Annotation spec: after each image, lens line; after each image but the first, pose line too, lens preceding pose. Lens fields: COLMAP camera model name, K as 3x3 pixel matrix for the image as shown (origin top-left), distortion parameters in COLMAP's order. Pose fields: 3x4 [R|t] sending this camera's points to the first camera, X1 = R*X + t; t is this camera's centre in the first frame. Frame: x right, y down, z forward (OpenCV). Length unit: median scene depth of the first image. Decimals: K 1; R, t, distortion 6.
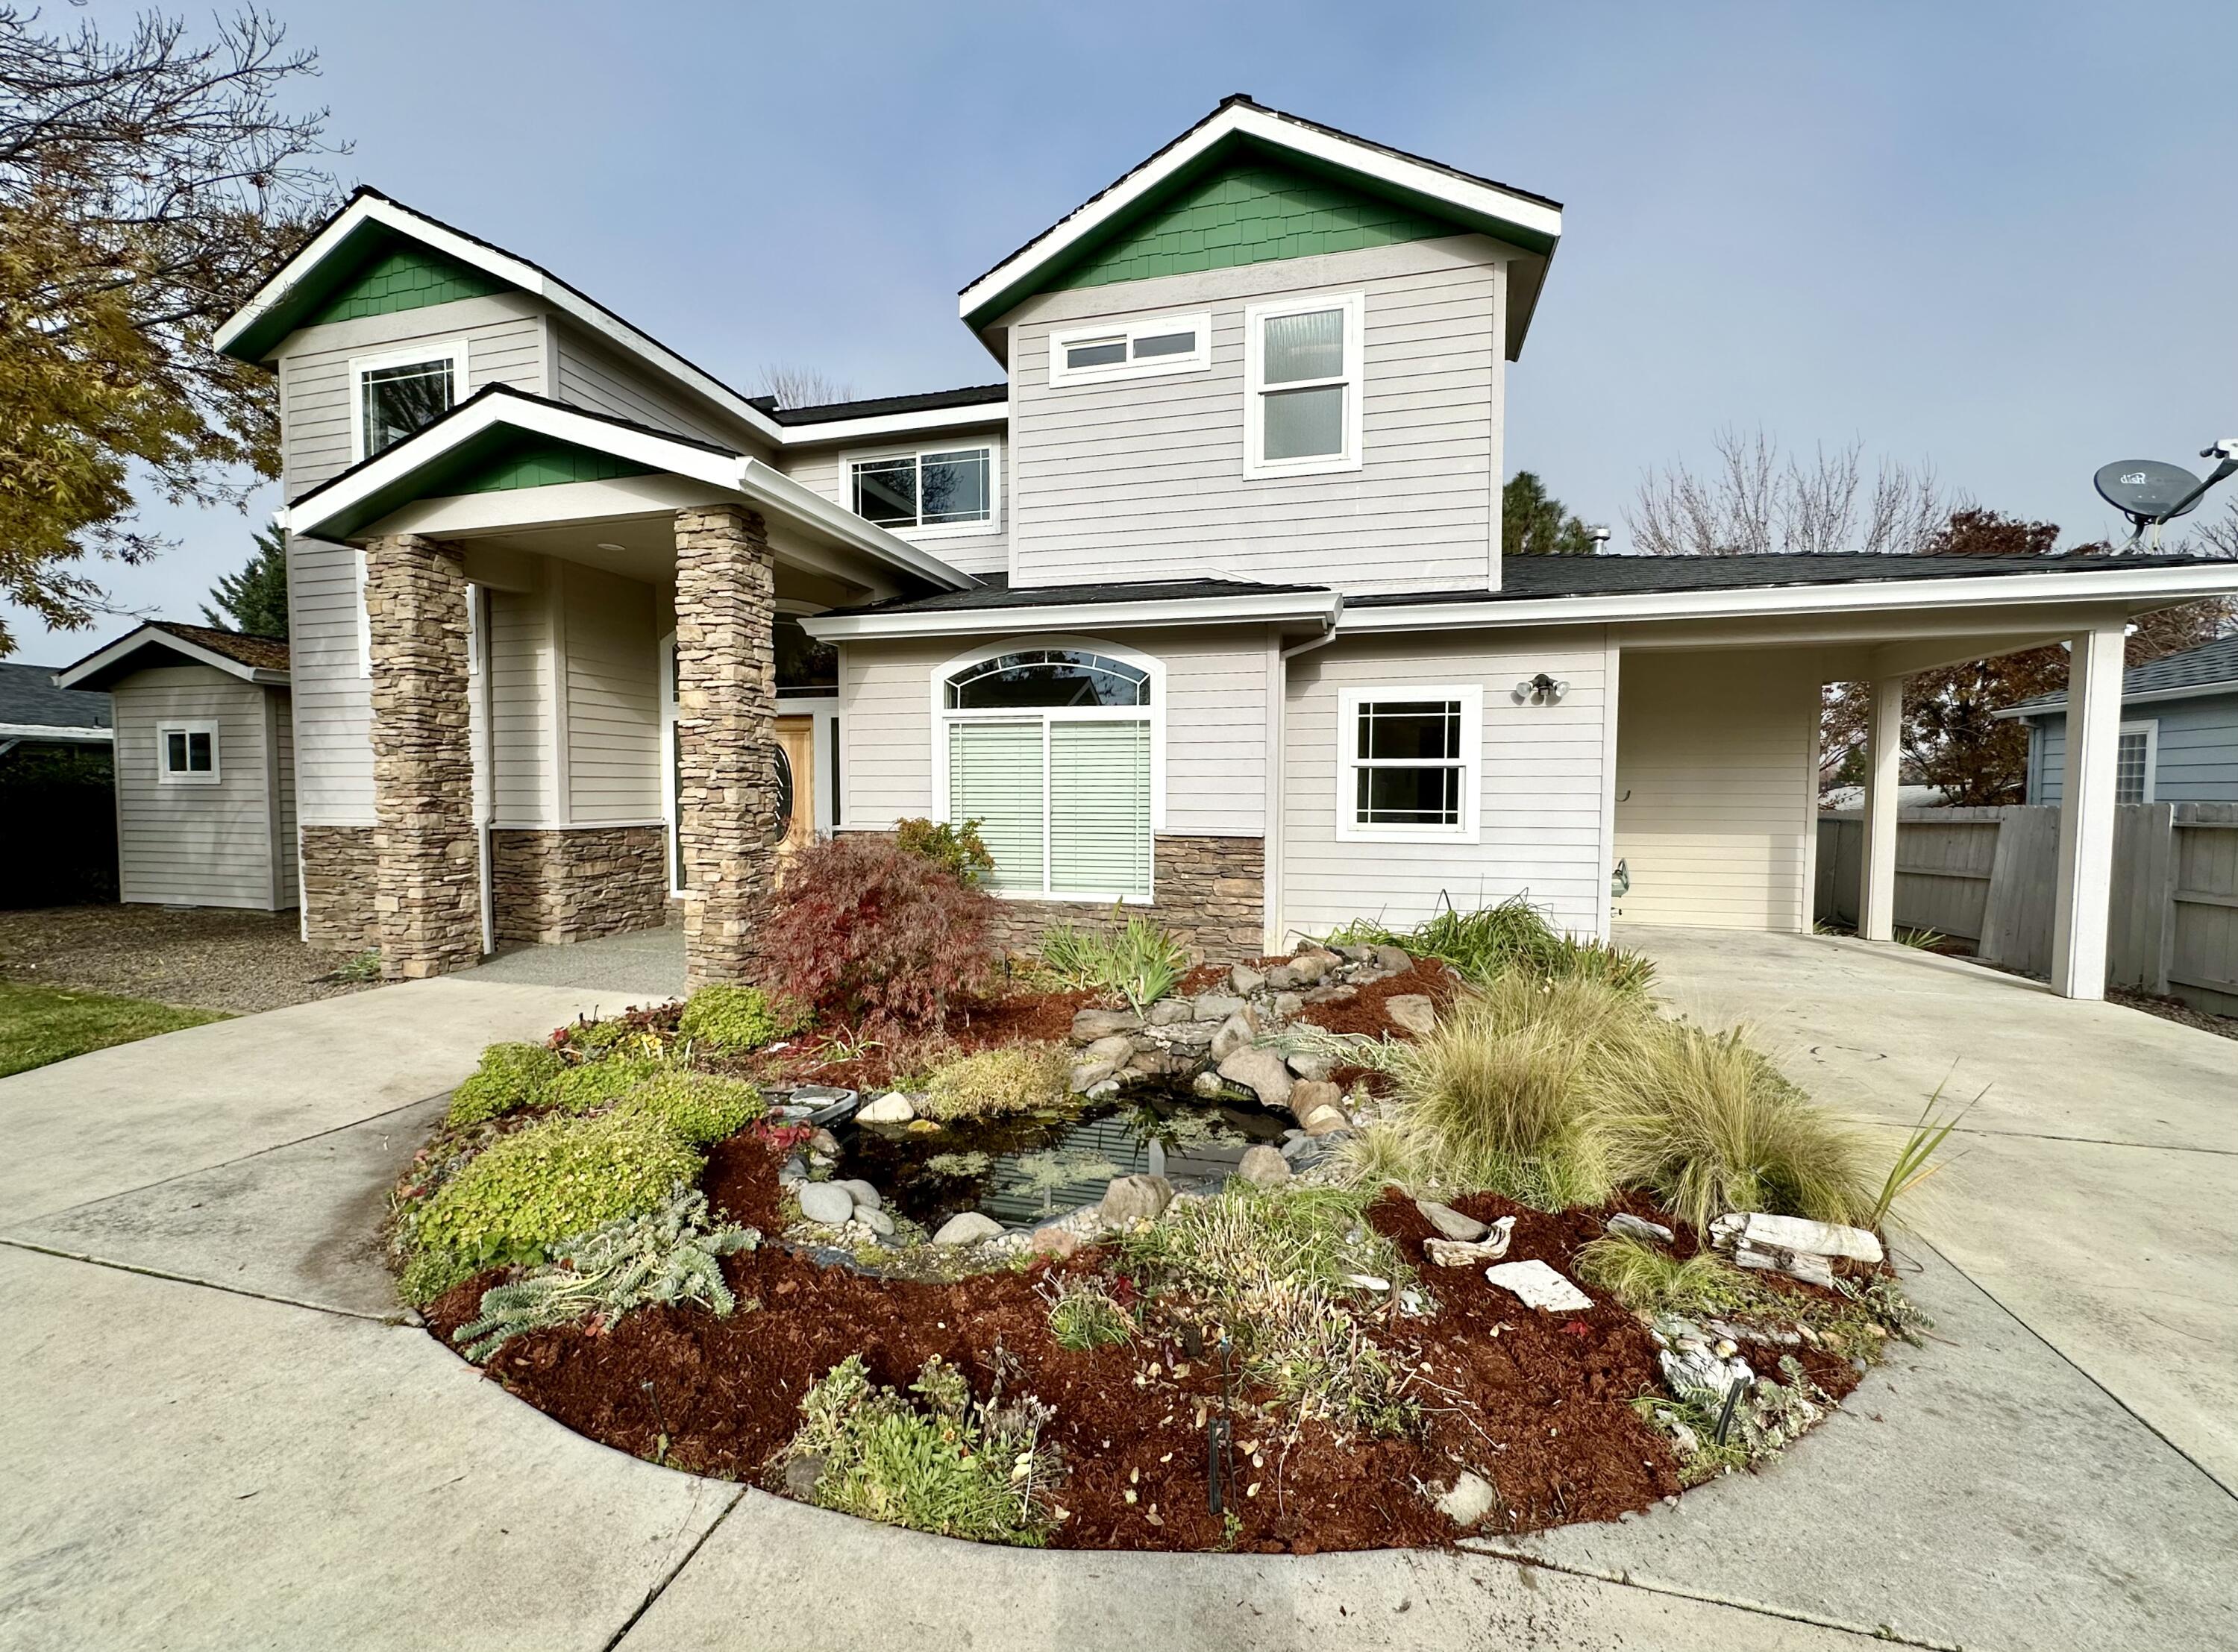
lens RADIAL K [[918.0, 0, 1119.1], [0, 918.0, 834.4], [0, 0, 1]] dist [-0.003198, -0.000507]
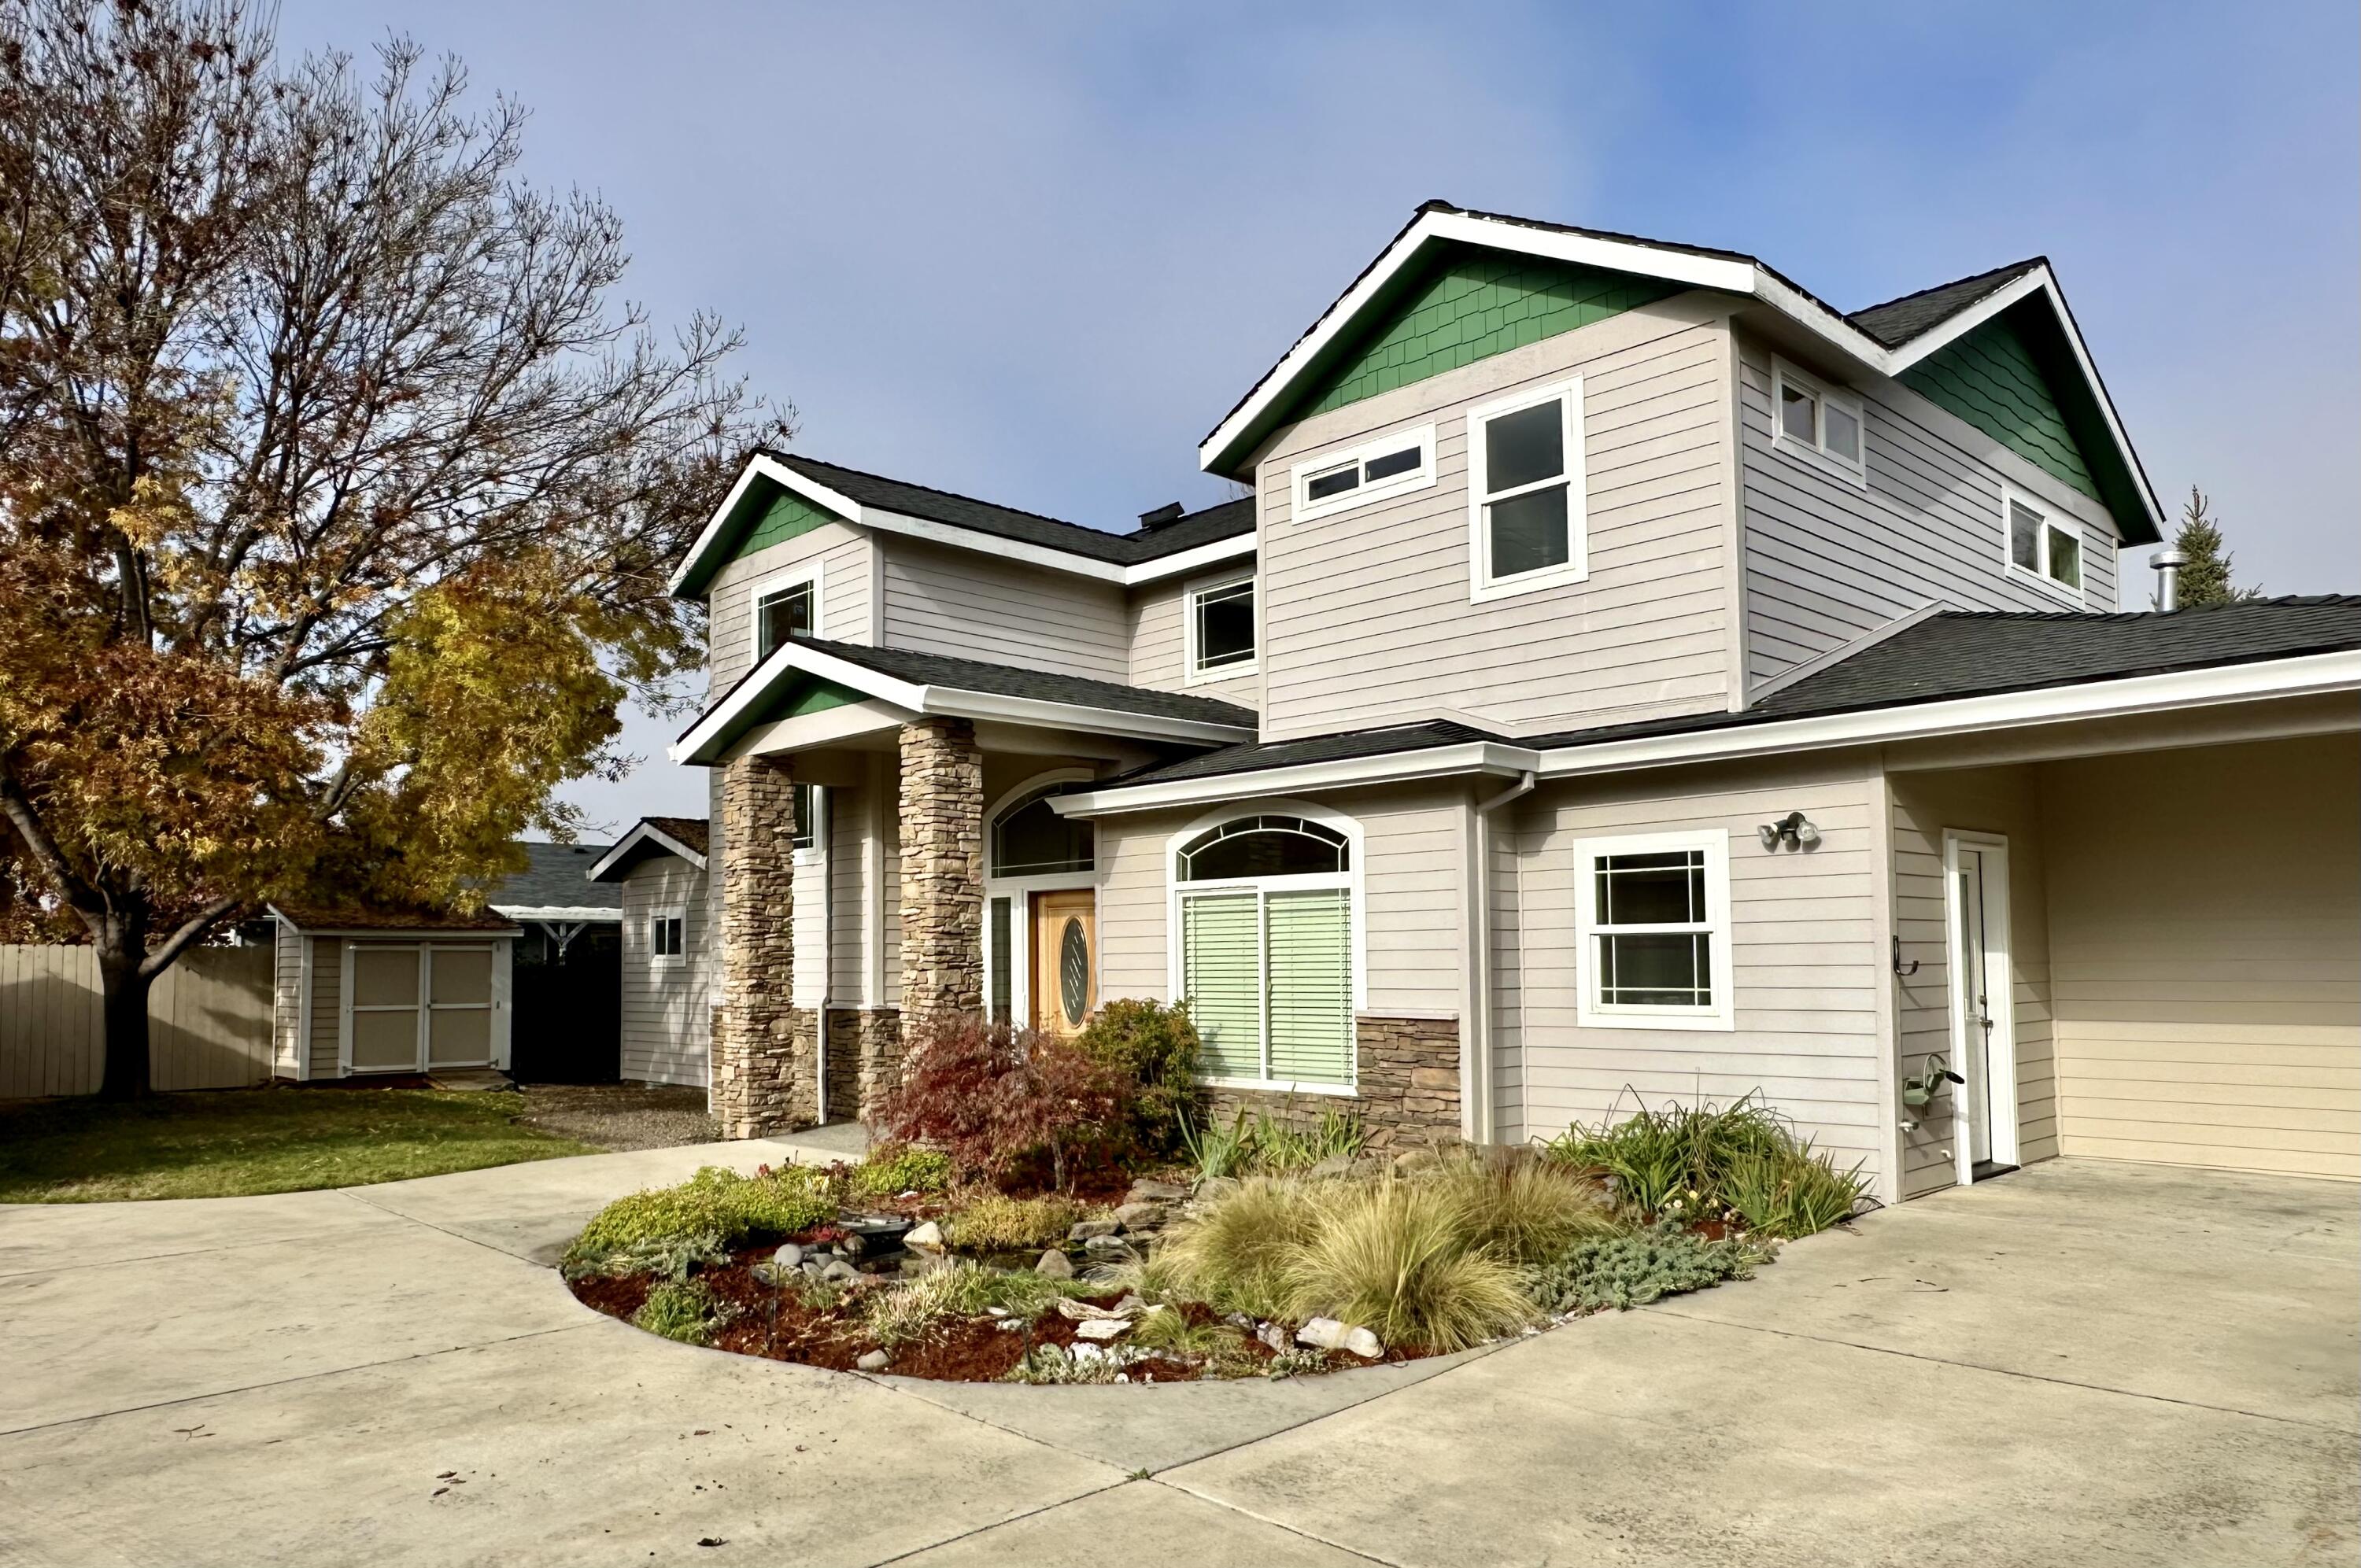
lens RADIAL K [[1563.7, 0, 1189.3], [0, 1563.7, 876.9], [0, 0, 1]] dist [-0.002749, -0.001018]
pose [[0.858531, -0.039700, -0.511222, 0.678457], [-0.011323, 0.995287, -0.096306, 0.013132], [0.512636, 0.088471, 0.854036, -0.382126]]
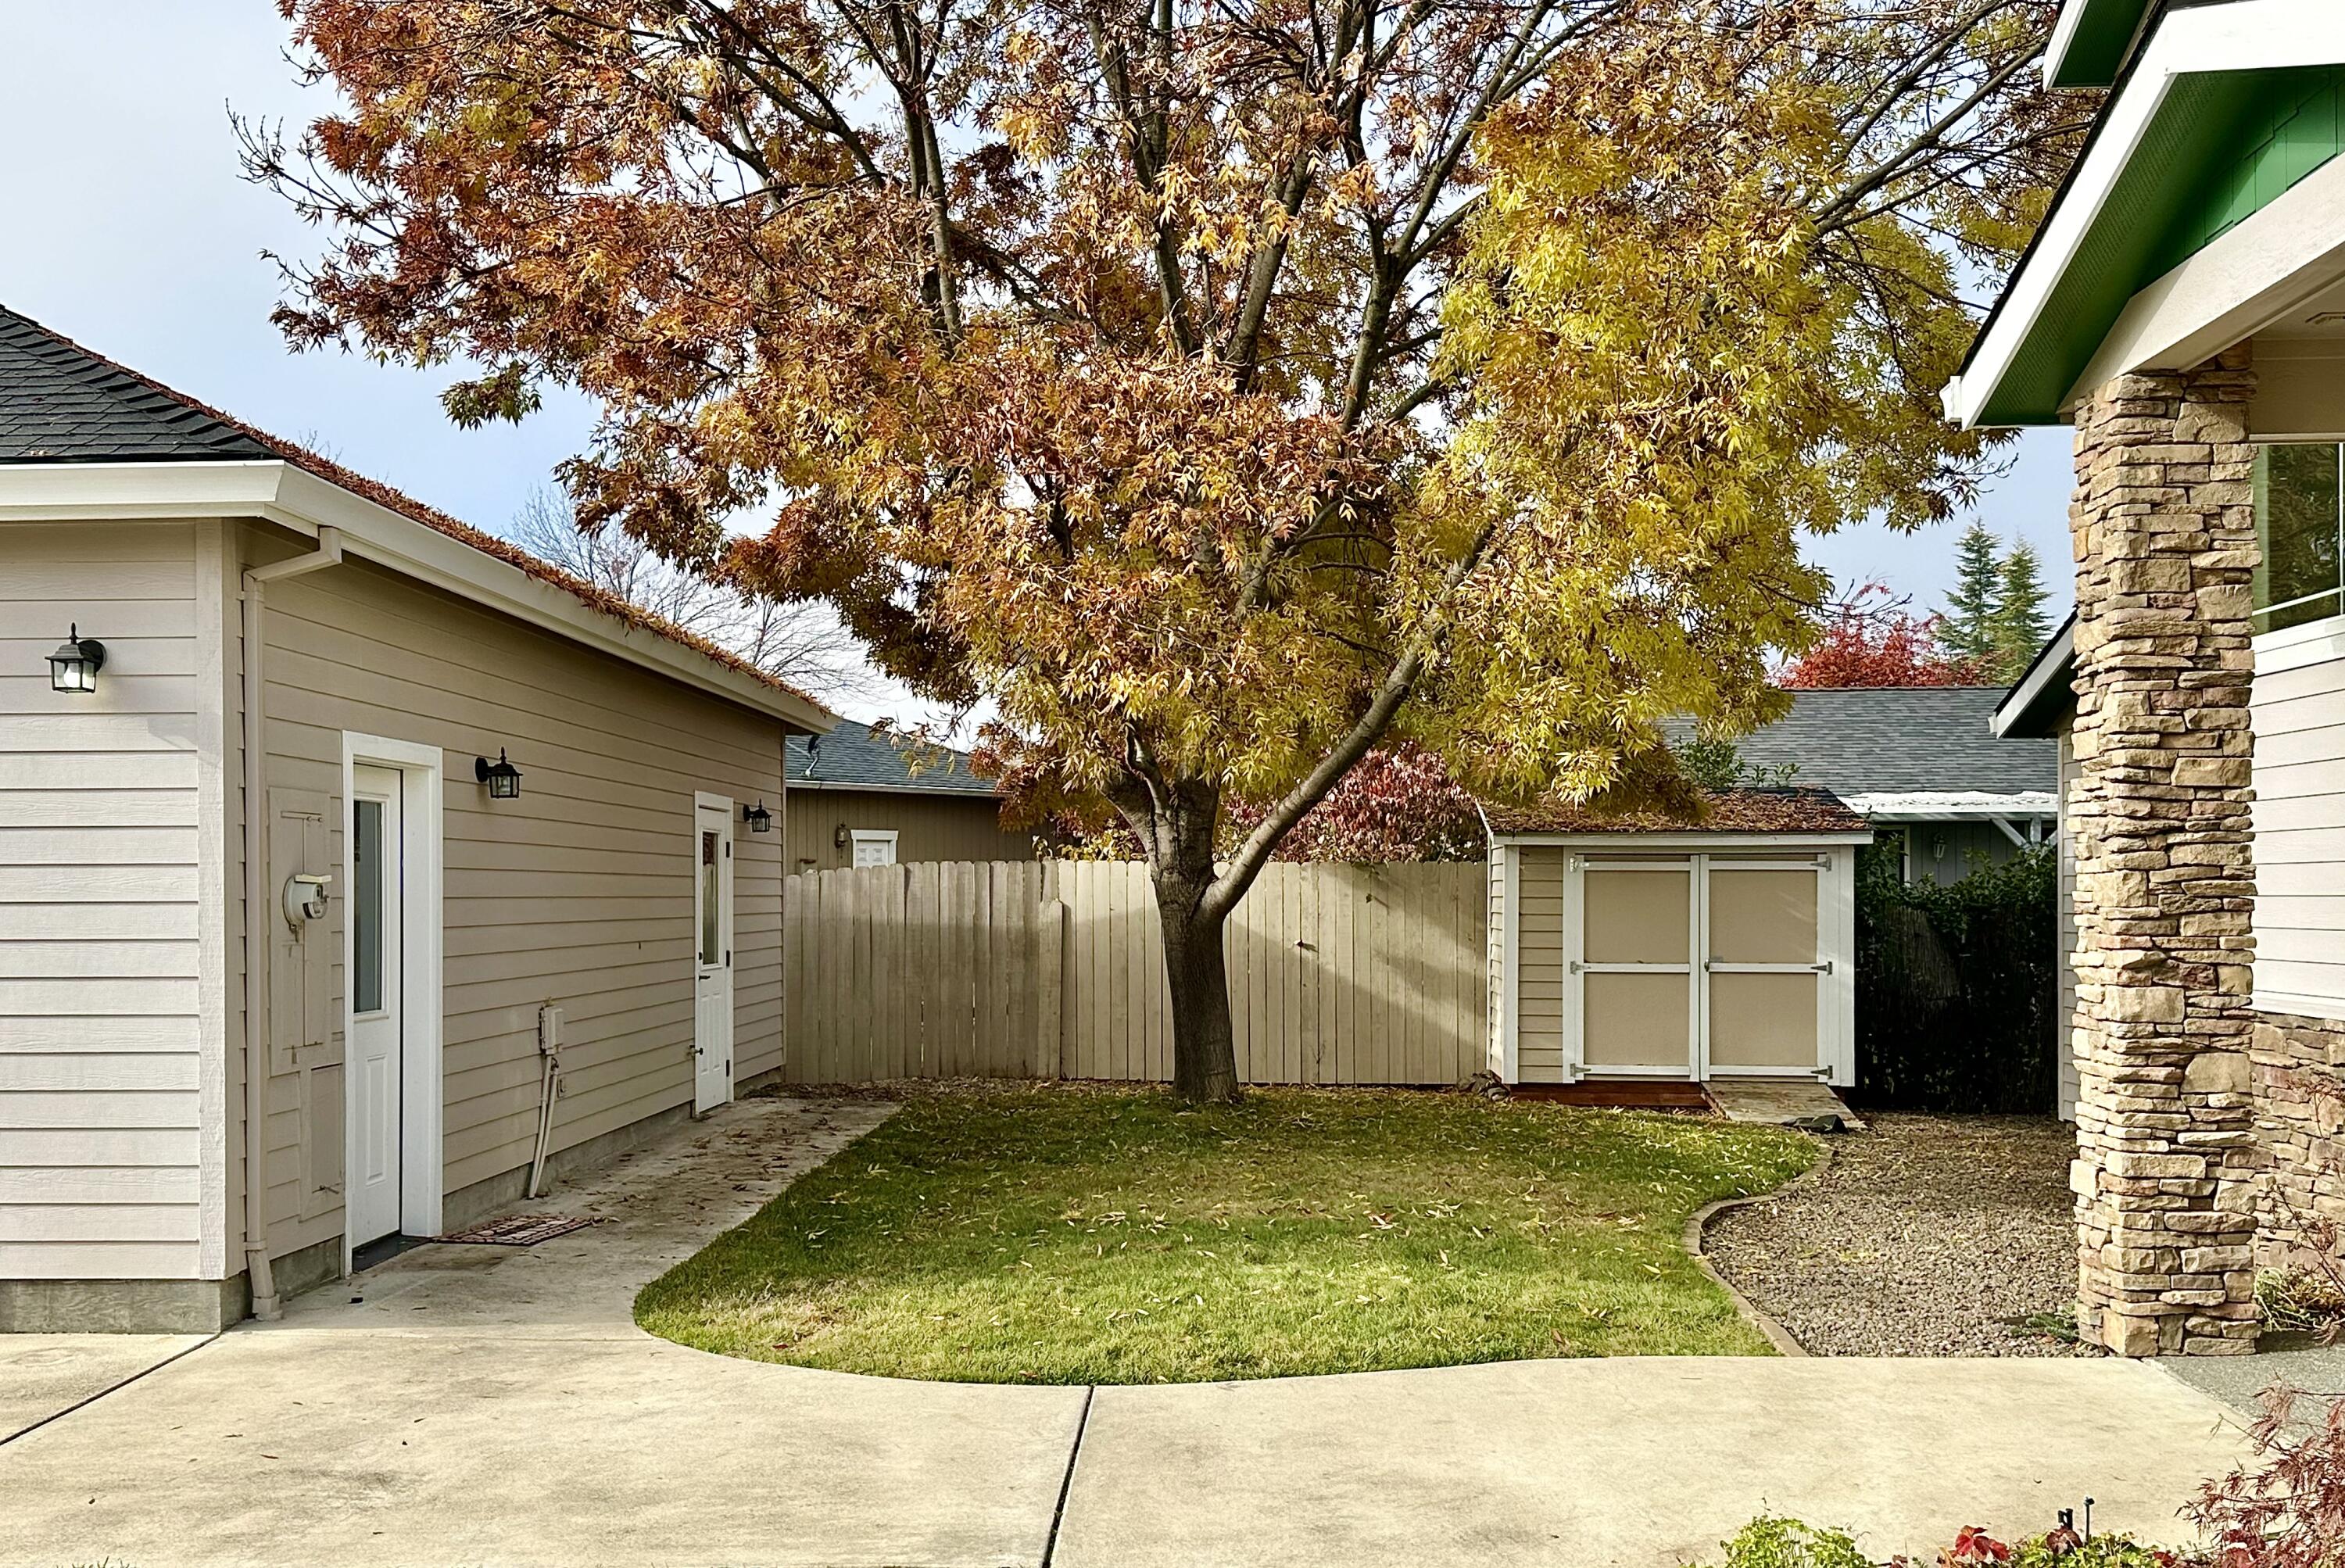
lens RADIAL K [[2263.1, 0, 1165.1], [0, 2263.1, 889.1], [0, 0, 1]] dist [0.165487, -0.300439]
pose [[0.225049, -0.005071, -0.974334, 0.222026], [-0.043769, 0.998924, -0.015308, -0.030765], [0.973364, 0.046091, 0.224585, 0.268394]]
